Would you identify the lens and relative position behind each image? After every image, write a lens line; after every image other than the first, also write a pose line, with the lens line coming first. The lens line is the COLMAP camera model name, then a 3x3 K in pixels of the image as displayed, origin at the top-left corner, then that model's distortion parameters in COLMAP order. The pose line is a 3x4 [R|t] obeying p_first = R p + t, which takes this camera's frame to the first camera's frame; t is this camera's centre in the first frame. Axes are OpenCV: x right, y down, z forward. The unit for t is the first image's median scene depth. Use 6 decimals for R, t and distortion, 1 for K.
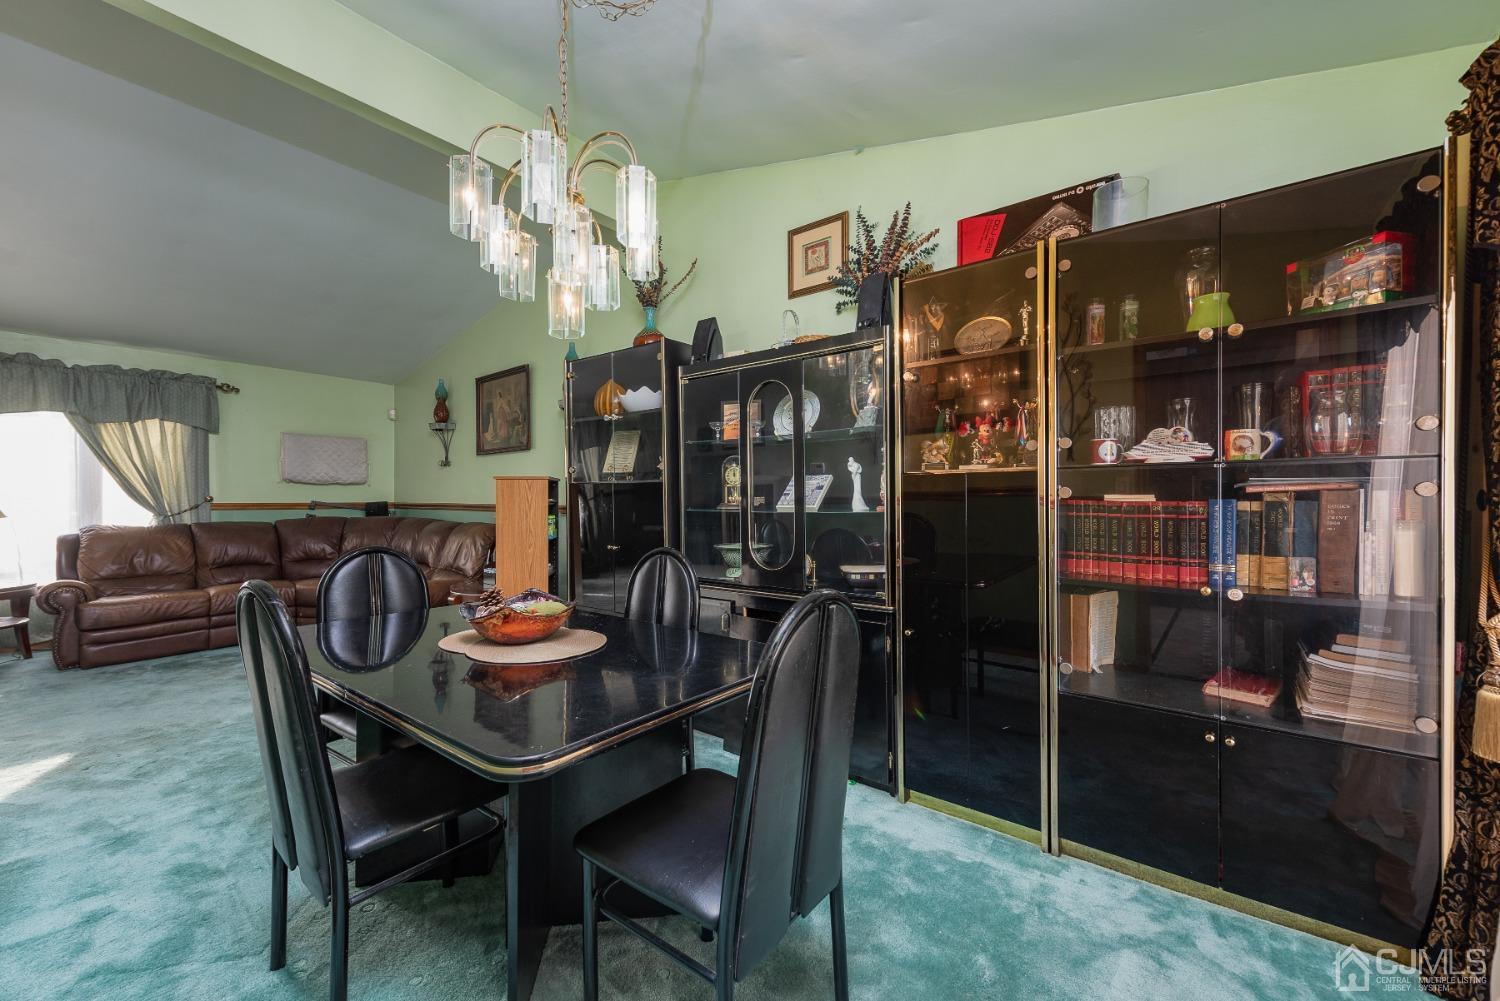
lens RADIAL K [[589.0, 0, 750.0], [0, 589.0, 500.5], [0, 0, 1]] dist [0.009826, -0.000064]
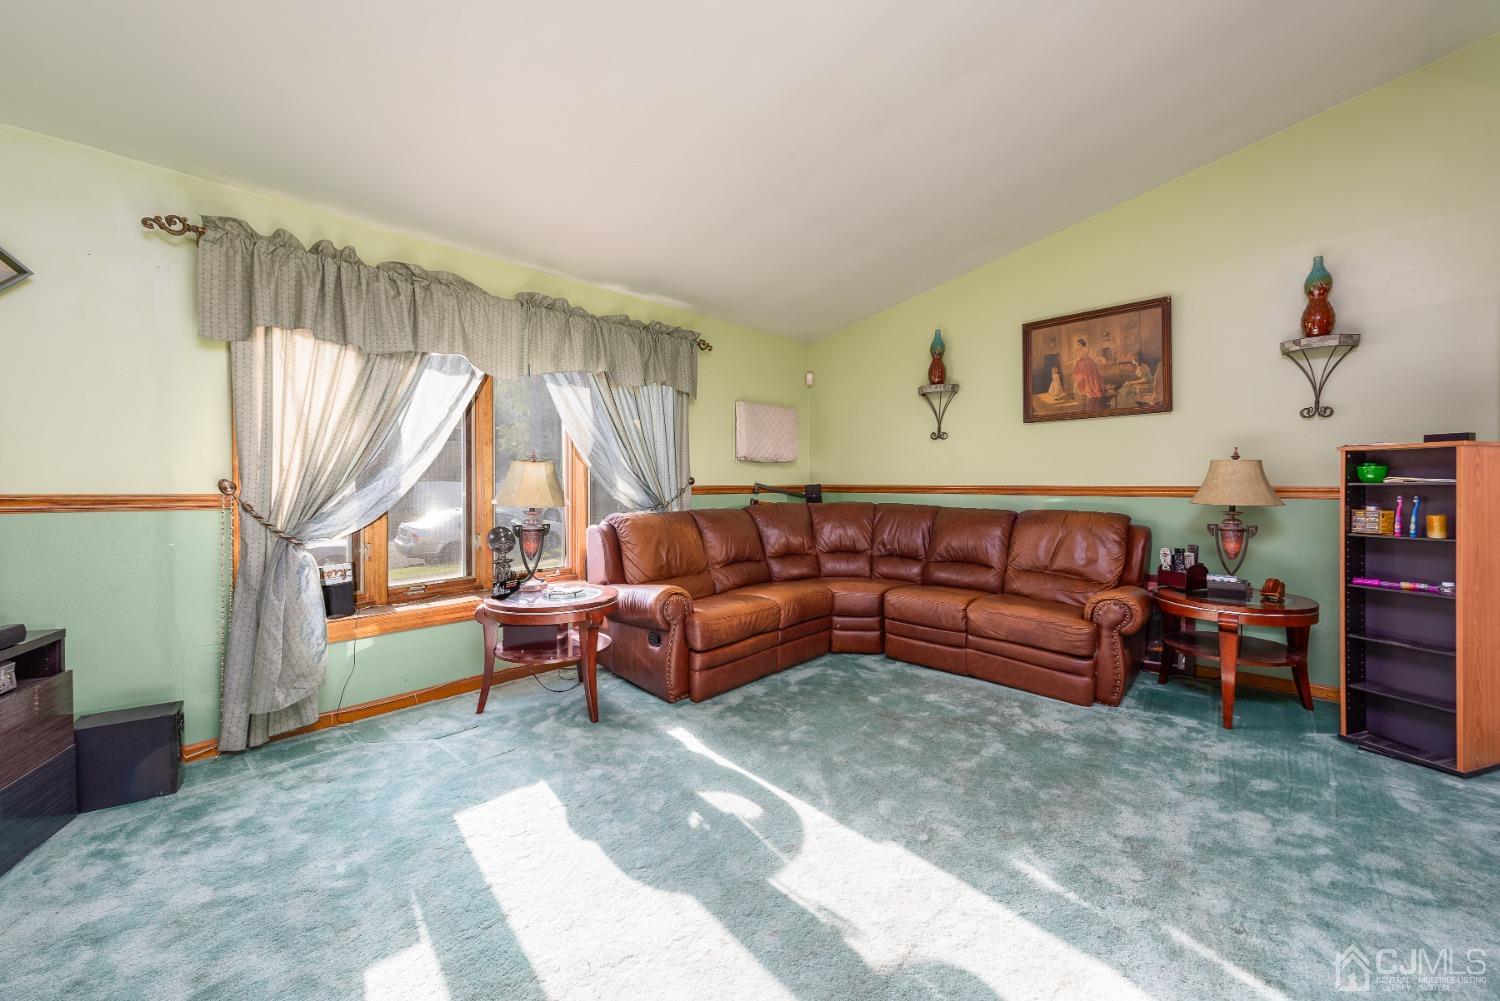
lens RADIAL K [[589.1, 0, 752.5], [0, 589.1, 493.0], [0, 0, 1]] dist [0.001039, 0.000081]
pose [[0.997008, -0.001942, -0.077272, -0.920192], [0.002738, 0.999944, 0.010195, 0.007907], [0.077247, -0.010376, 0.996958, 0.237381]]
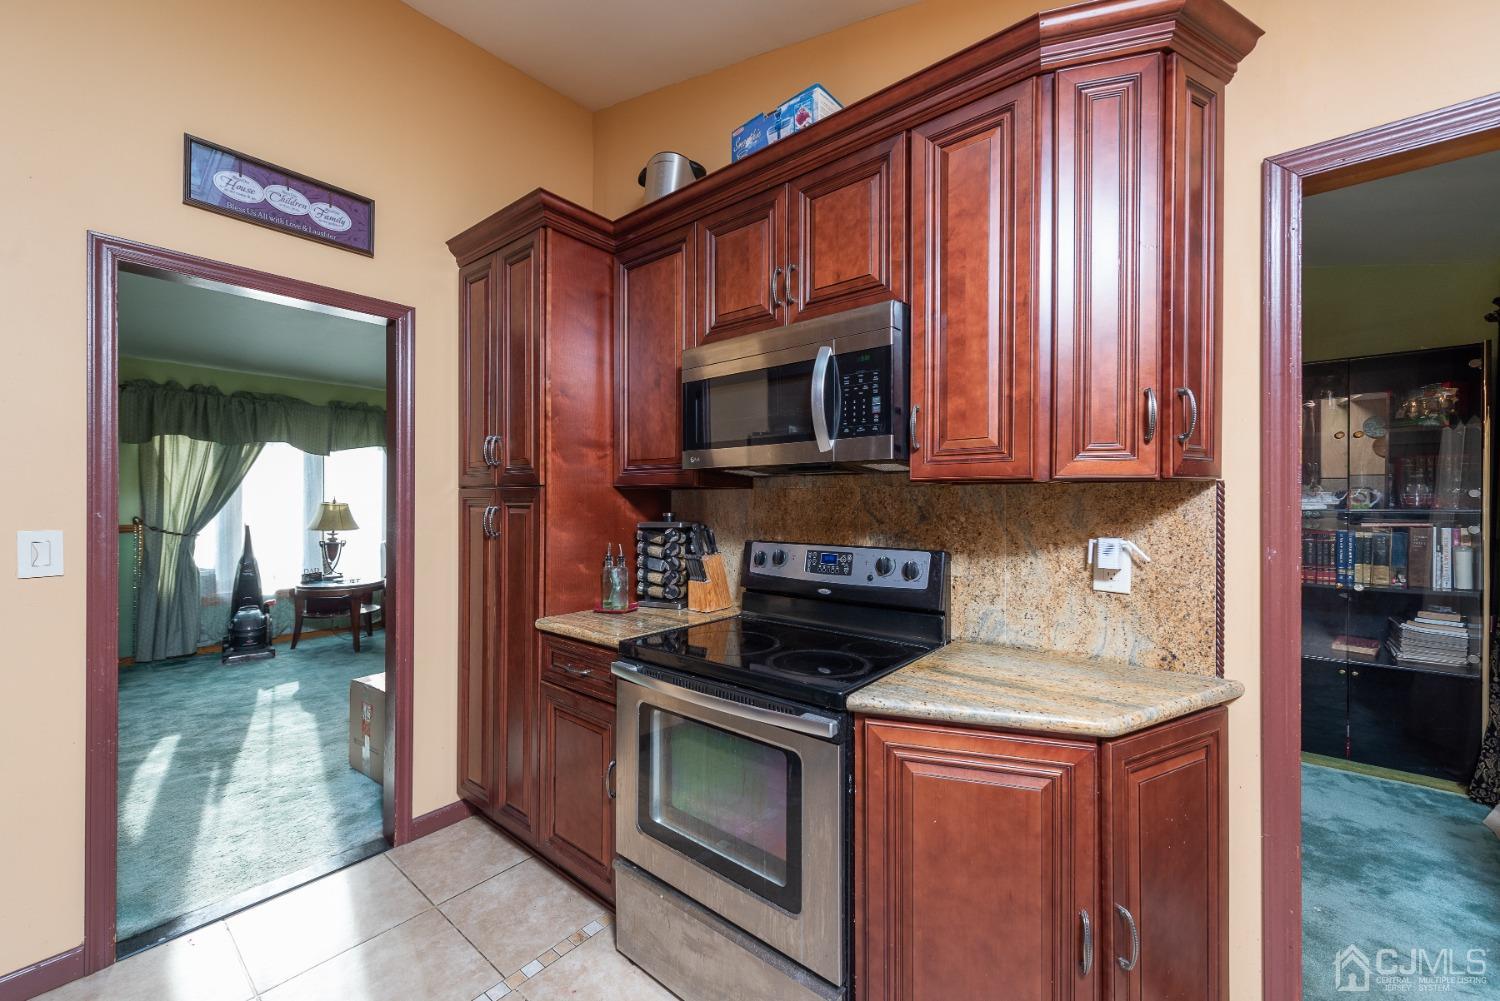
lens RADIAL K [[589.0, 0, 750.0], [0, 589.0, 500.5], [0, 0, 1]] dist [0.009826, -0.000064]
pose [[0.999995, 0.002652, -0.001669, -0.377722], [-0.002647, 0.999993, 0.002827, -0.037574], [0.001677, -0.002822, 0.999995, -0.290444]]
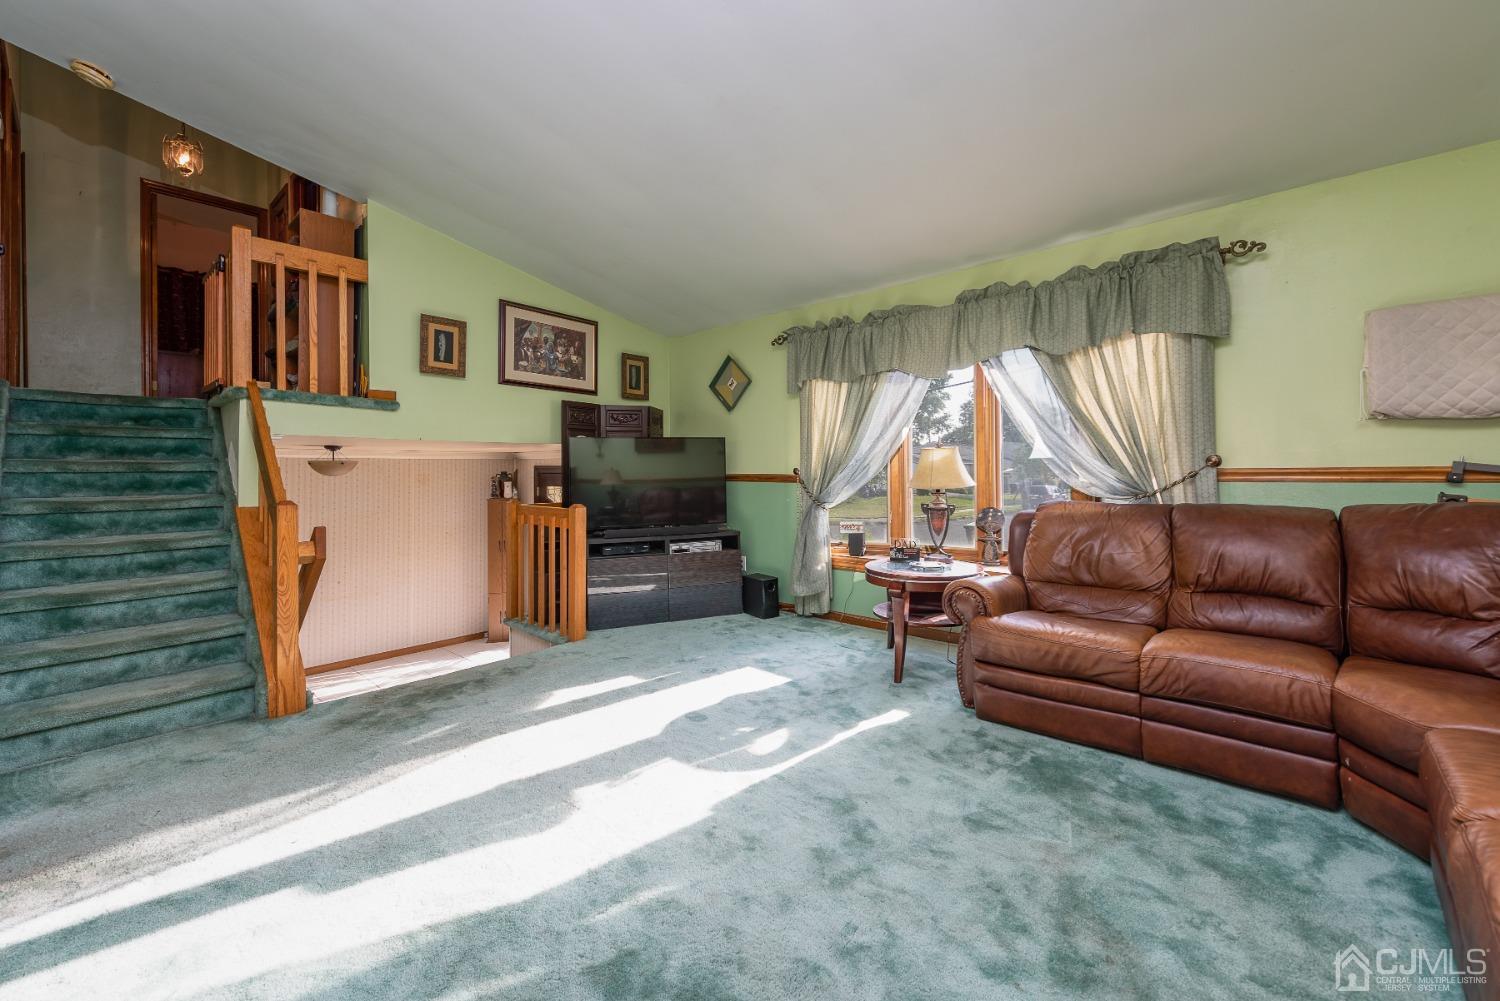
lens RADIAL K [[596.8, 0, 747.8], [0, 596.8, 471.5], [0, 0, 1]] dist [0.025282, 0.000107]
pose [[-0.019959, 0.001689, -0.999799, -0.404697], [0.005639, 0.999983, 0.001576, 0.004818], [0.999785, -0.005606, -0.019968, 0.696054]]
